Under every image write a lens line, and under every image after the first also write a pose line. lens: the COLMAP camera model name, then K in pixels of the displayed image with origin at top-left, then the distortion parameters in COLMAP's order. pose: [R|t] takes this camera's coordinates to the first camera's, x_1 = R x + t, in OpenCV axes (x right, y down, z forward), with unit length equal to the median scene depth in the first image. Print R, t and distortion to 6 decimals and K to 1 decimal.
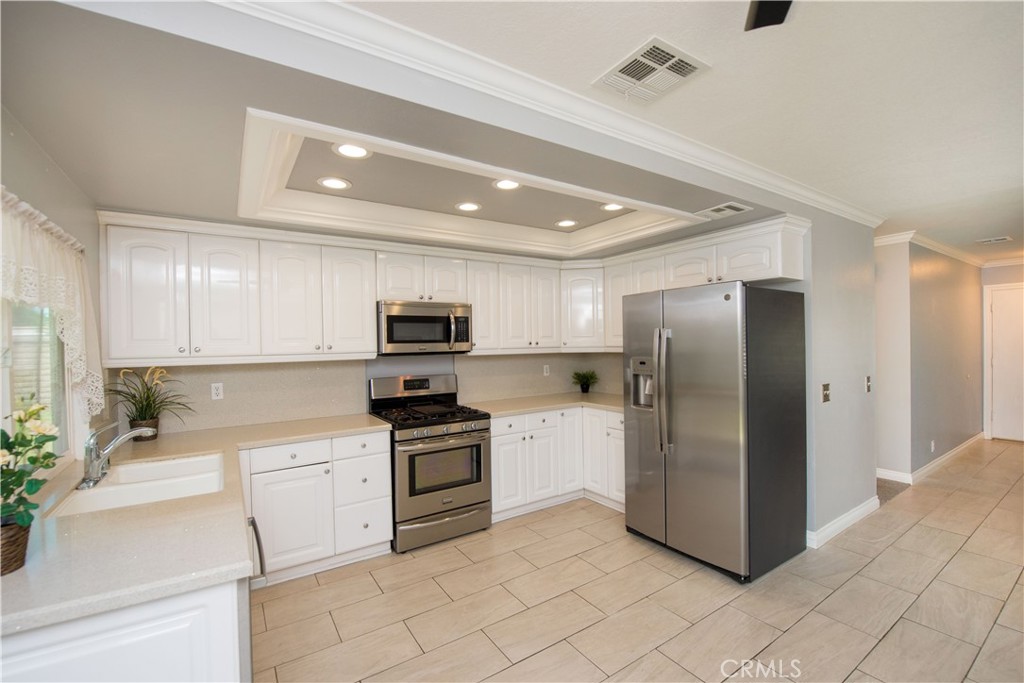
lens RADIAL K [[437.2, 0, 509.1], [0, 437.2, 348.4], [0, 0, 1]] dist [-0.027866, 0.000072]
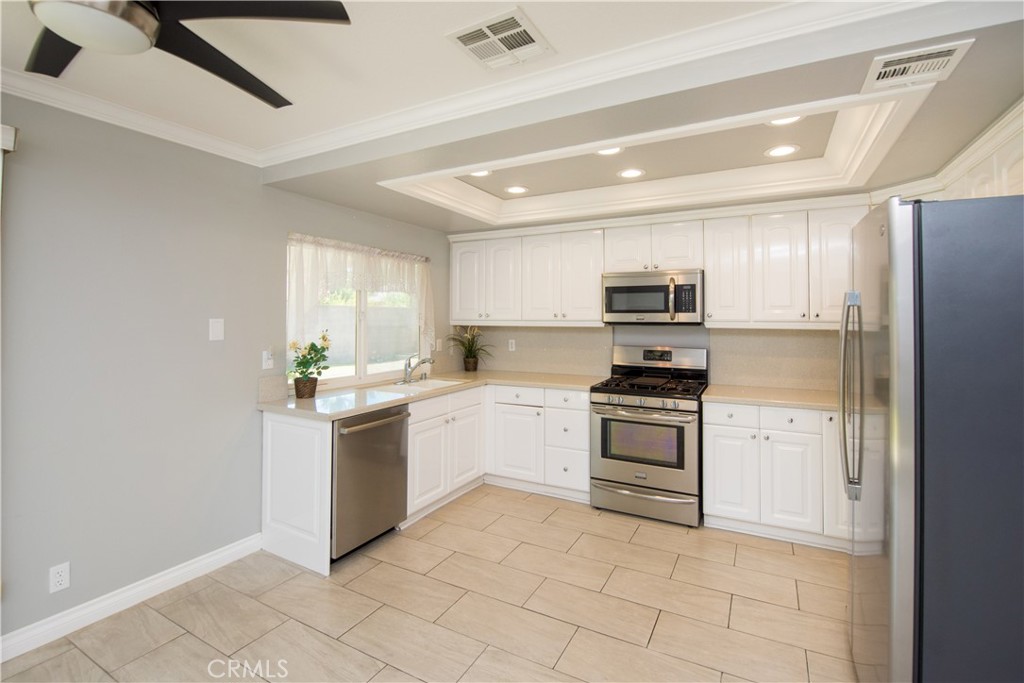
lens RADIAL K [[468.6, 0, 509.1], [0, 468.6, 308.4], [0, 0, 1]] dist [0.000639, -0.000046]
pose [[0.469576, 0.004246, -0.882882, 0.657920], [-0.015874, 0.999867, -0.003635, -0.015304], [0.882749, 0.015722, 0.469581, 0.248953]]
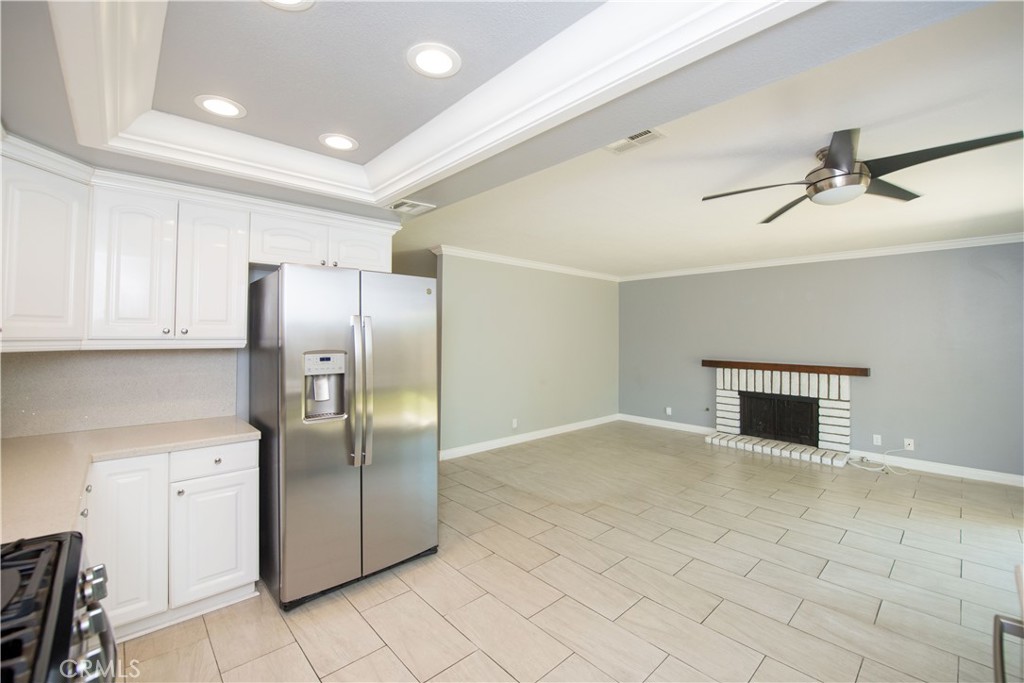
lens RADIAL K [[426.3, 0, 510.0], [0, 426.3, 333.6], [0, 0, 1]] dist [0.000228, 0.000014]
pose [[-0.161623, 0.021092, 0.986627, -0.468964], [0.005382, 0.999776, -0.020492, 0.003955], [-0.986838, 0.001998, -0.161701, 0.792958]]
